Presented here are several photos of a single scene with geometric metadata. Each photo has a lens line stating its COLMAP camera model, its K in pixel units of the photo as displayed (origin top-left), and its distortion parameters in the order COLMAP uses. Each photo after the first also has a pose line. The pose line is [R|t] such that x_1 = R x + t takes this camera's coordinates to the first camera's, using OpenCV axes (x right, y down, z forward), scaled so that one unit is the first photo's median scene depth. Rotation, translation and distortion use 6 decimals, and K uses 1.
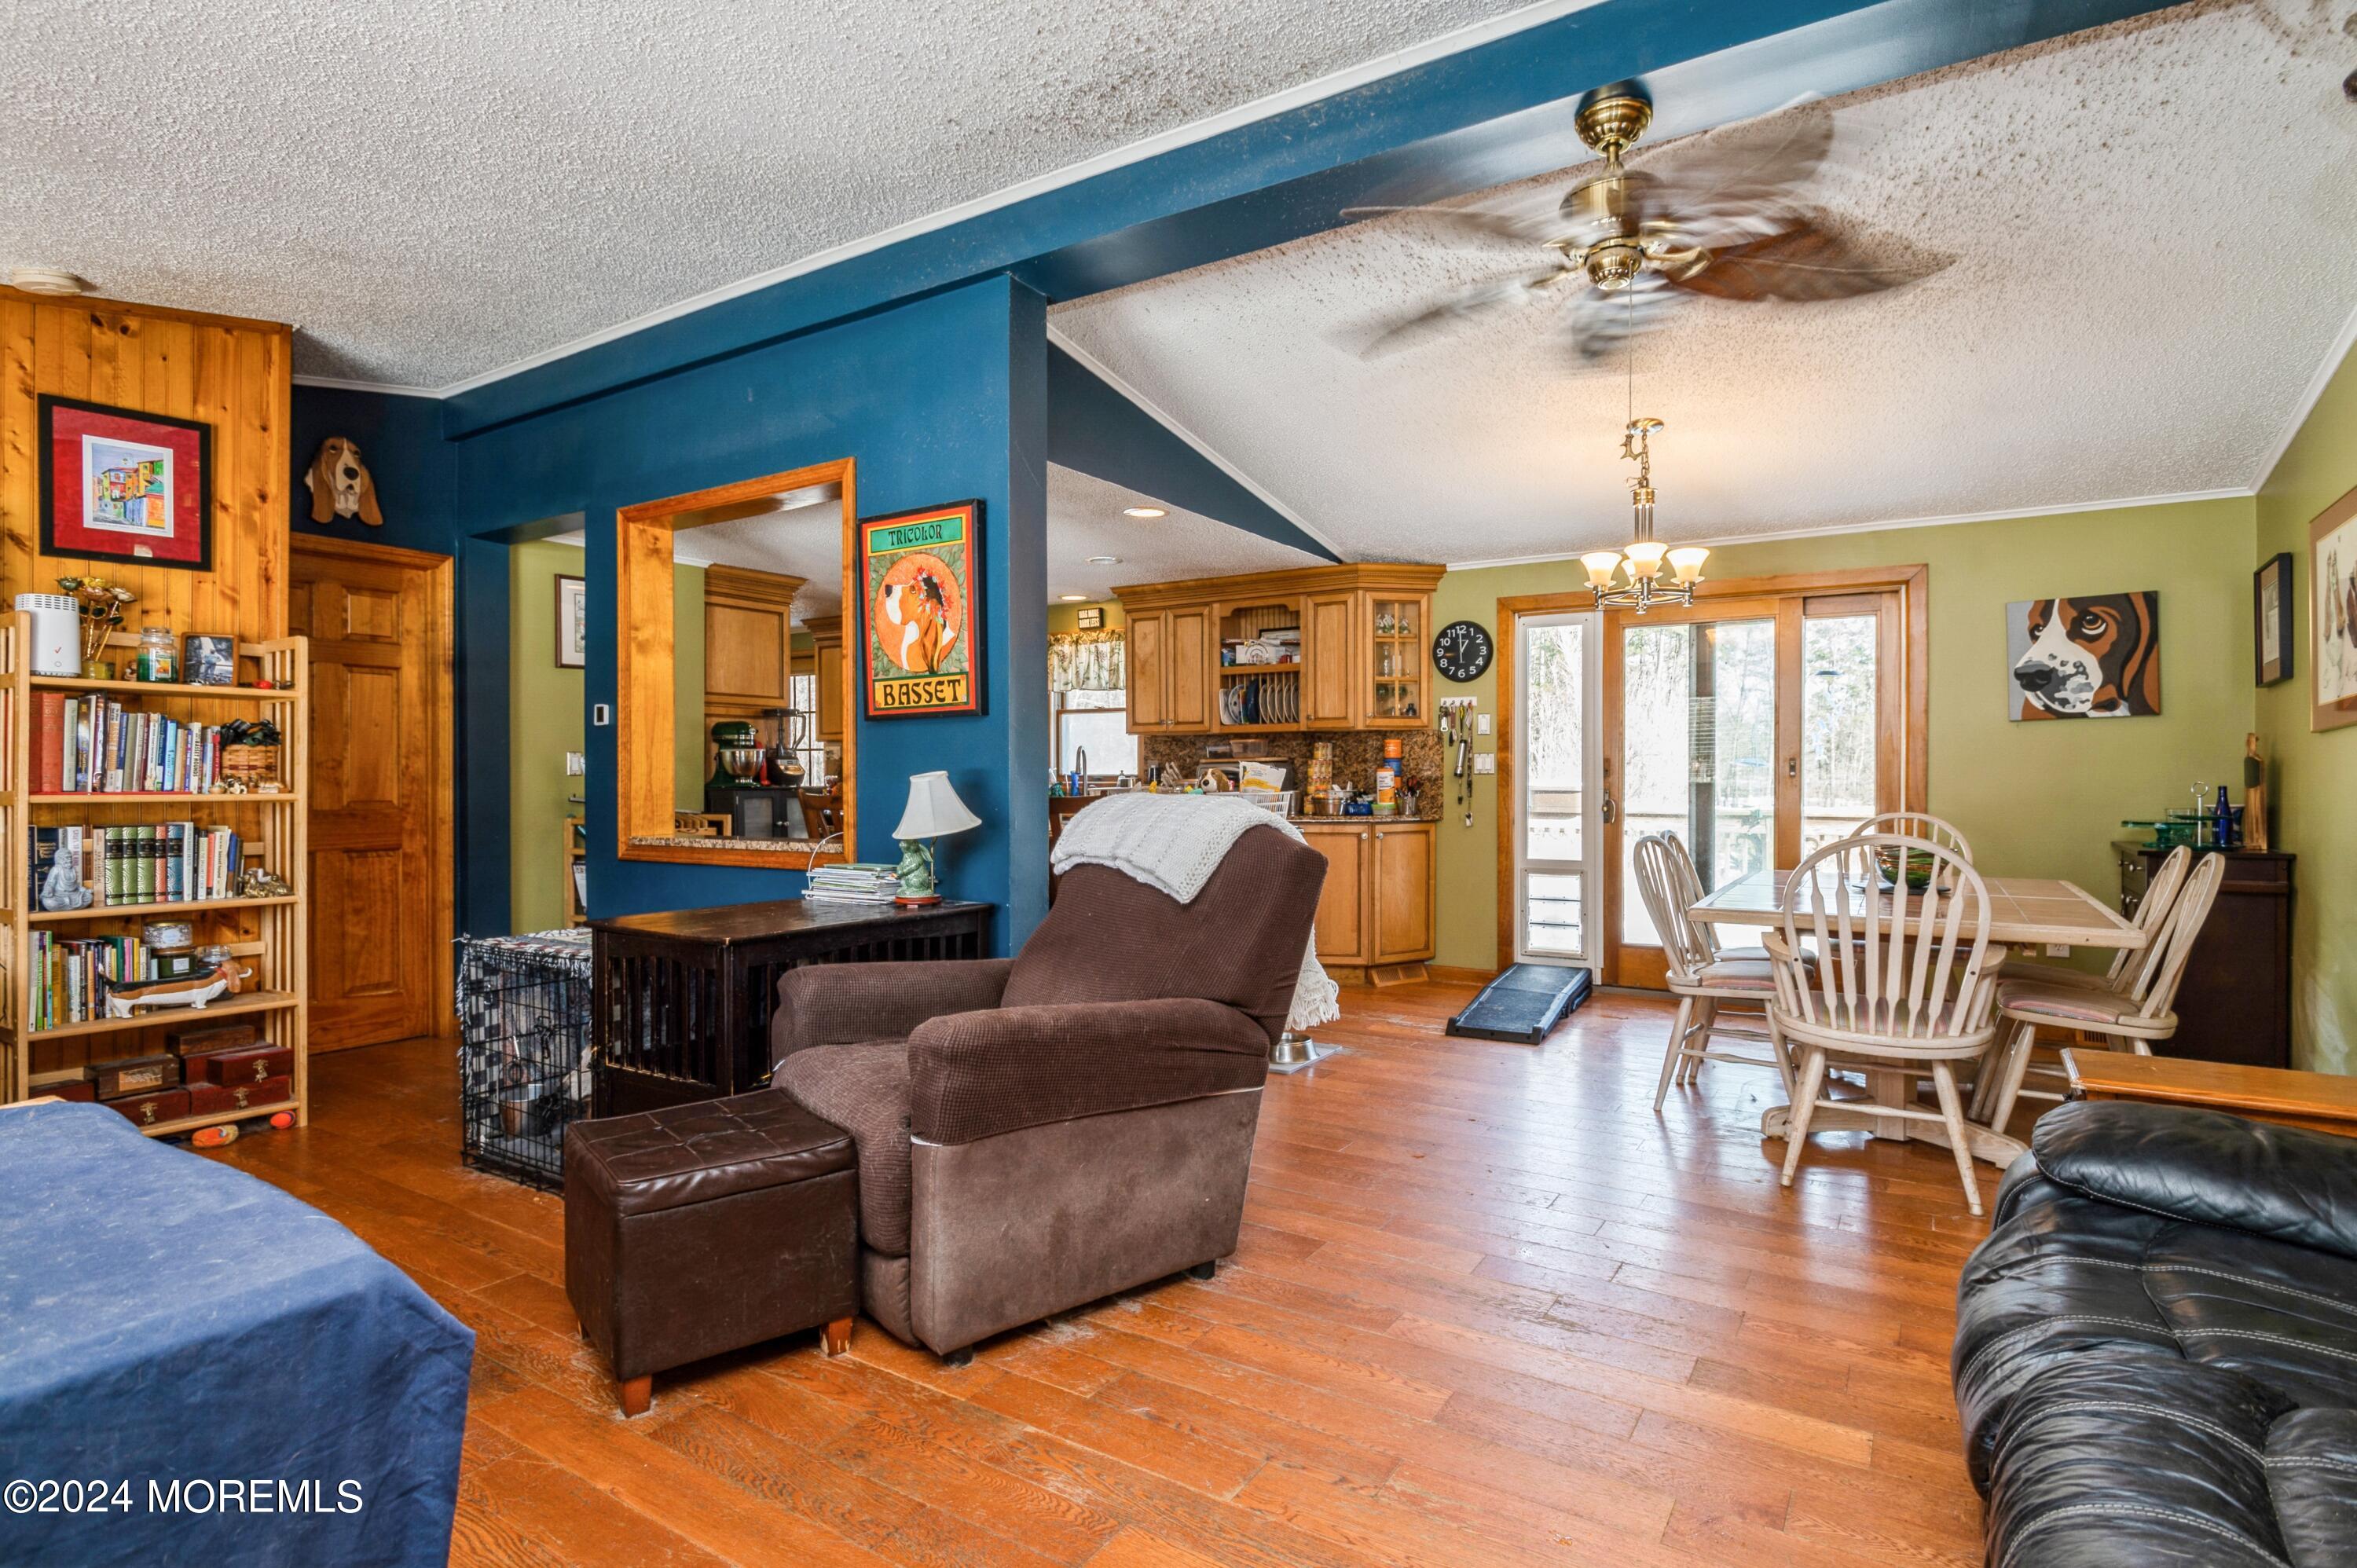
lens RADIAL K [[1175.6, 0, 1182.5], [0, 1175.6, 794.4], [0, 0, 1]] dist [0.001467, -0.000663]
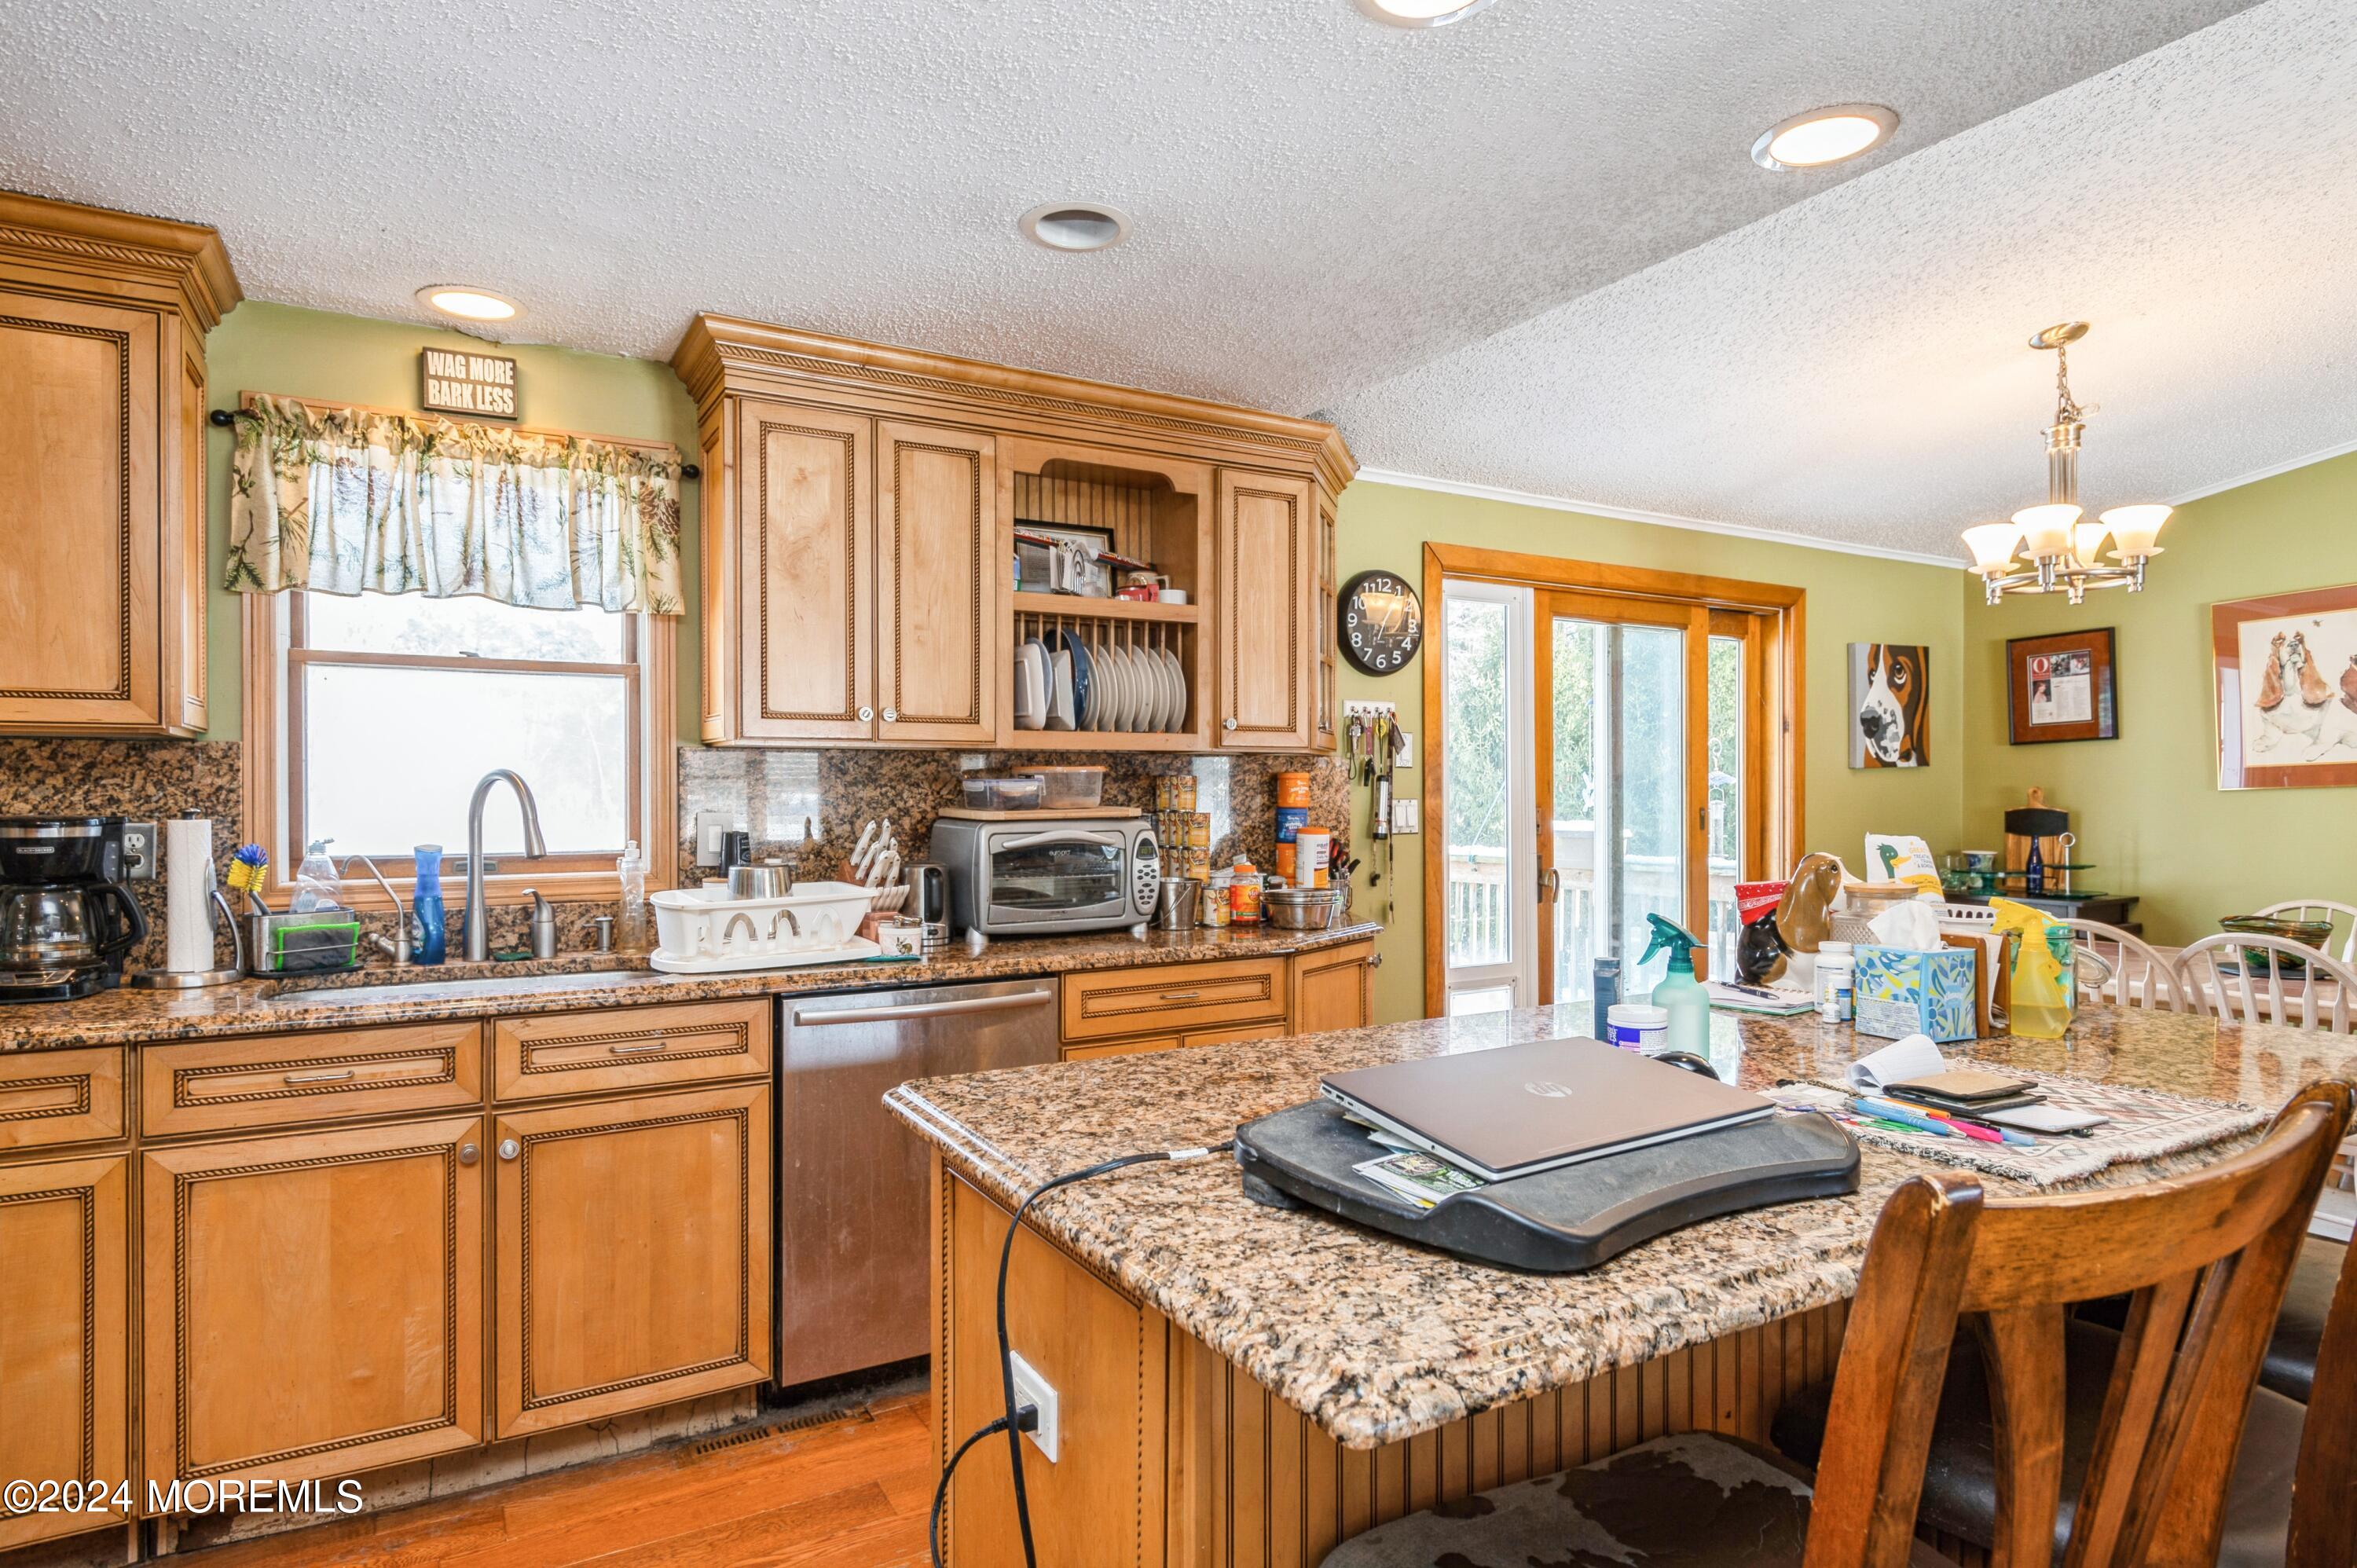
lens RADIAL K [[1279.5, 0, 1170.9], [0, 1279.5, 804.8], [0, 0, 1]] dist [0.010124, -0.010229]
pose [[0.473230, -0.009630, 0.880886, -0.372876], [0.015485, 0.999877, 0.002612, -0.035578], [-0.880803, 0.012404, 0.473320, 0.802131]]
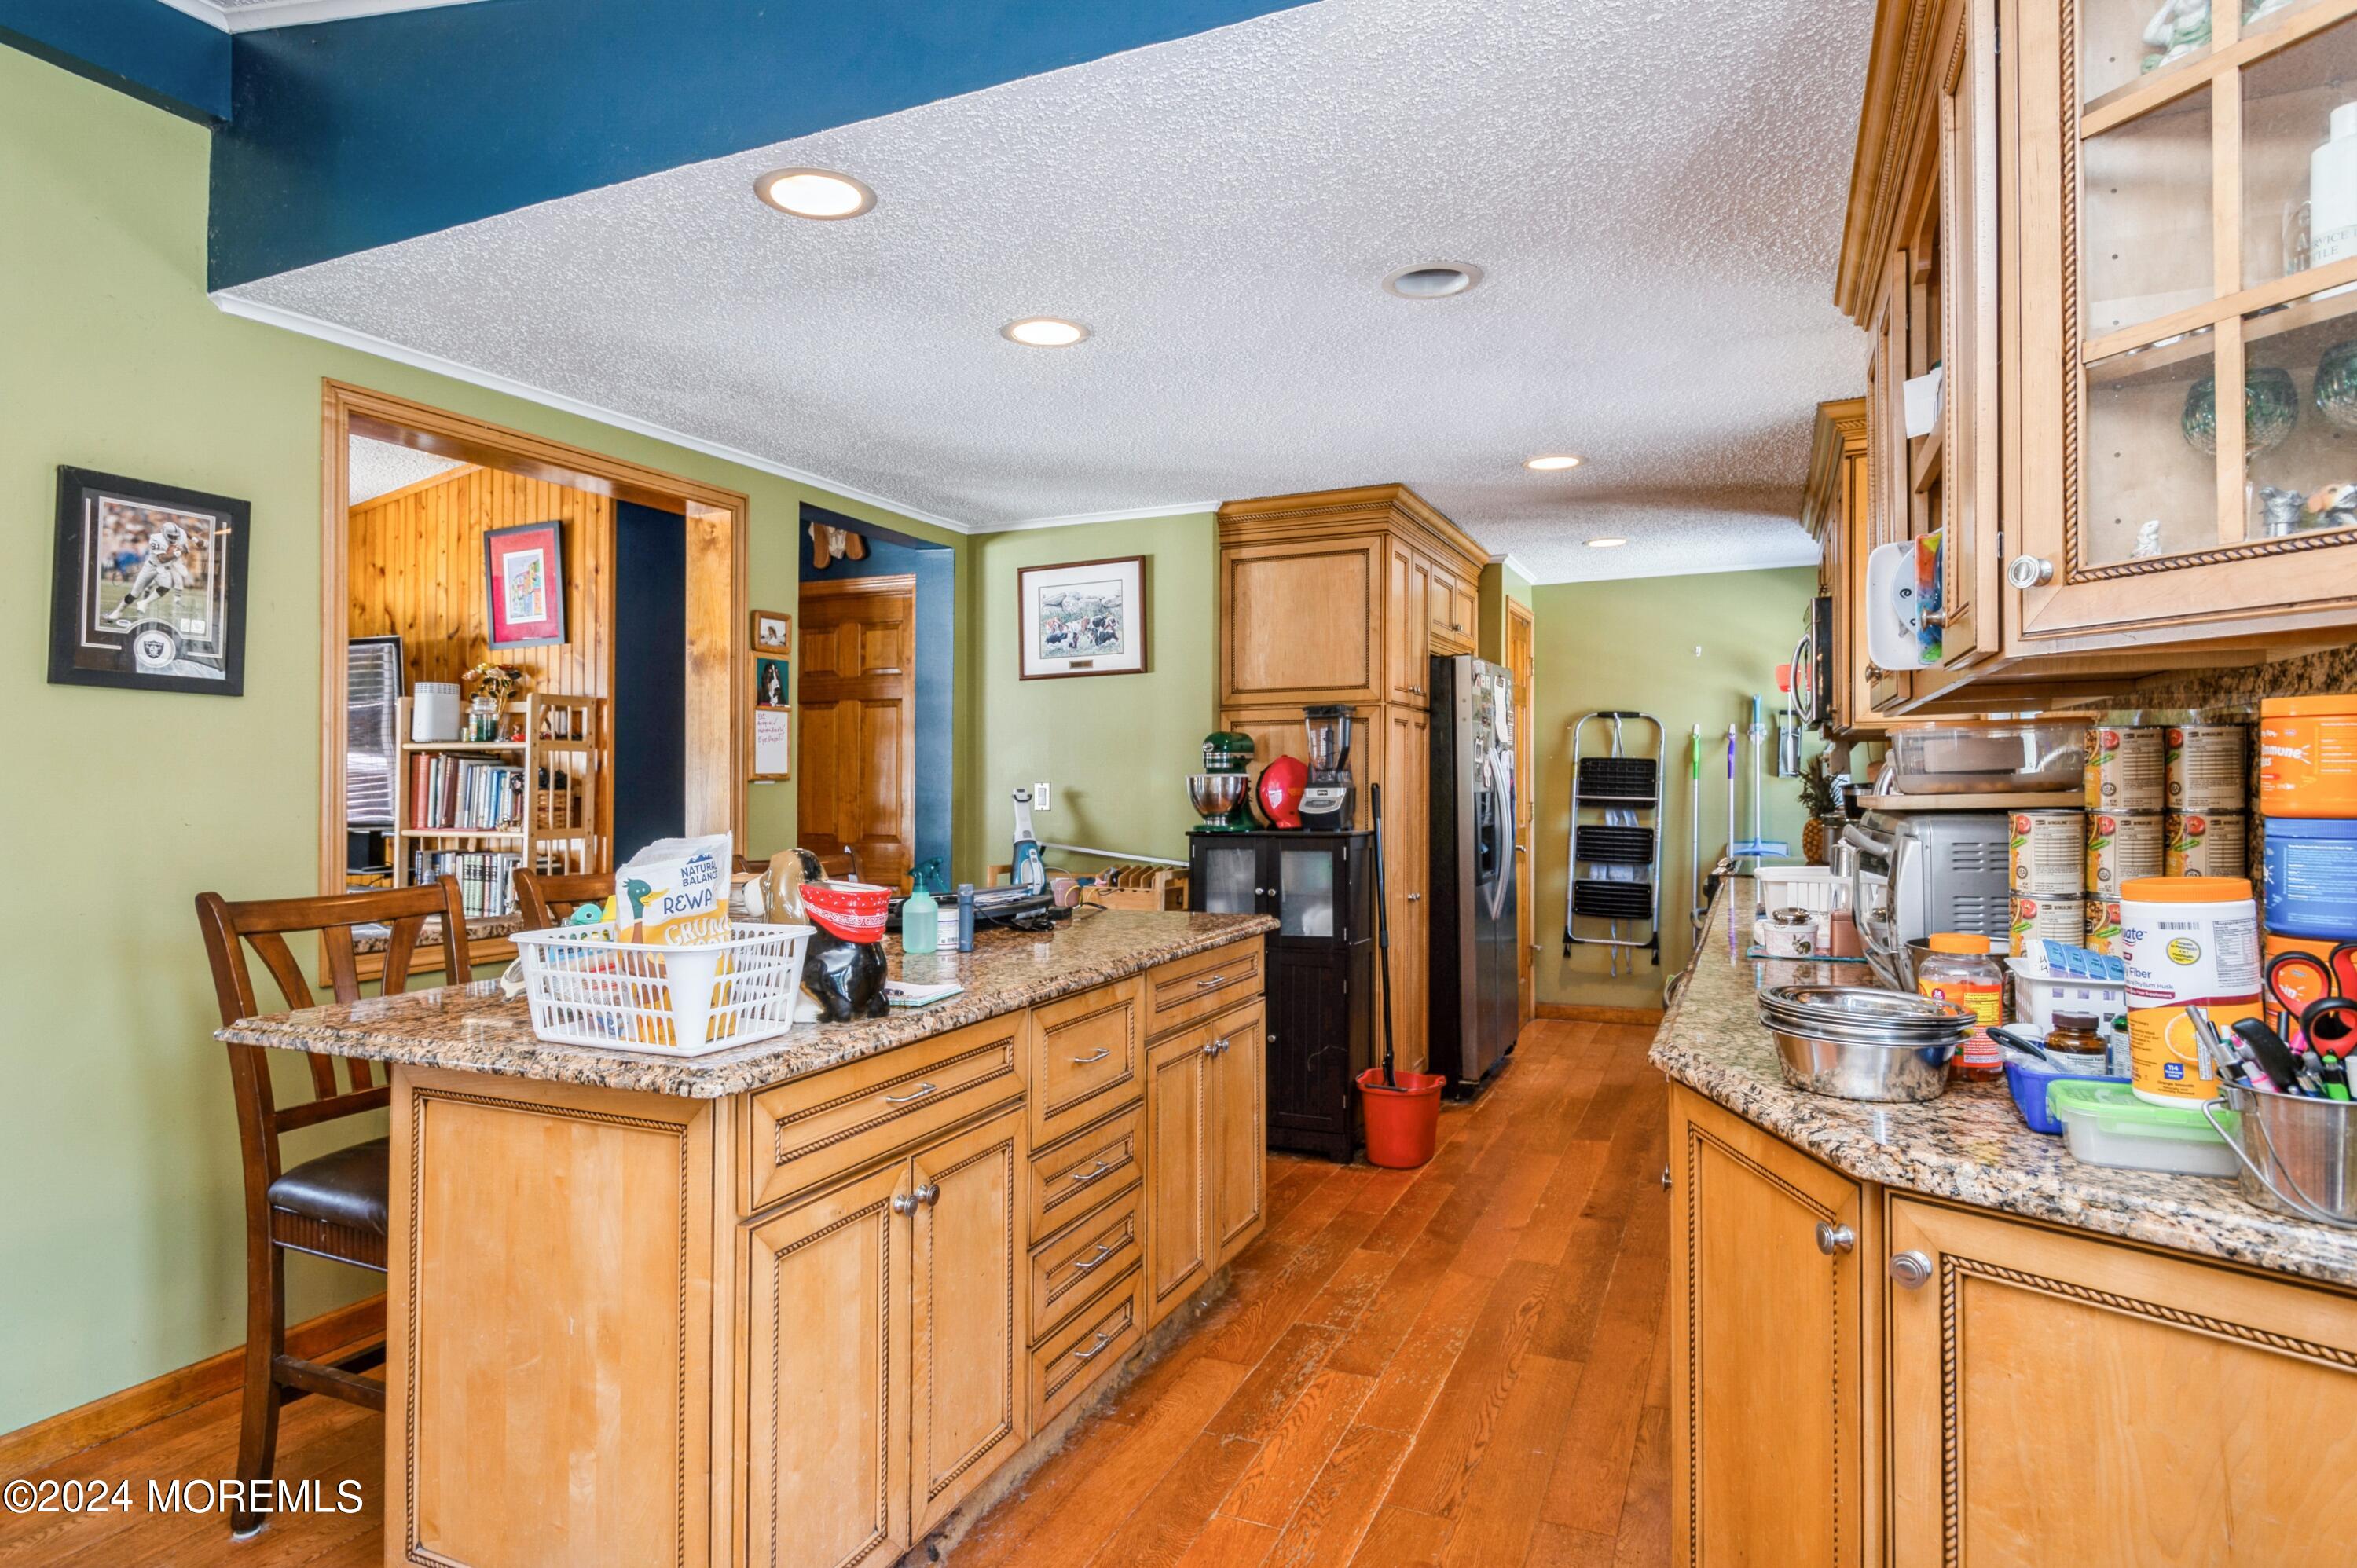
lens RADIAL K [[1292.1, 0, 1173.7], [0, 1292.1, 772.6], [0, 0, 1]] dist [0.000645, -0.009251]
pose [[0.147741, -0.001815, -0.989024, 0.333220], [-0.009688, 0.999948, -0.003282, -0.036125], [0.988979, 0.010067, 0.147716, 0.847841]]
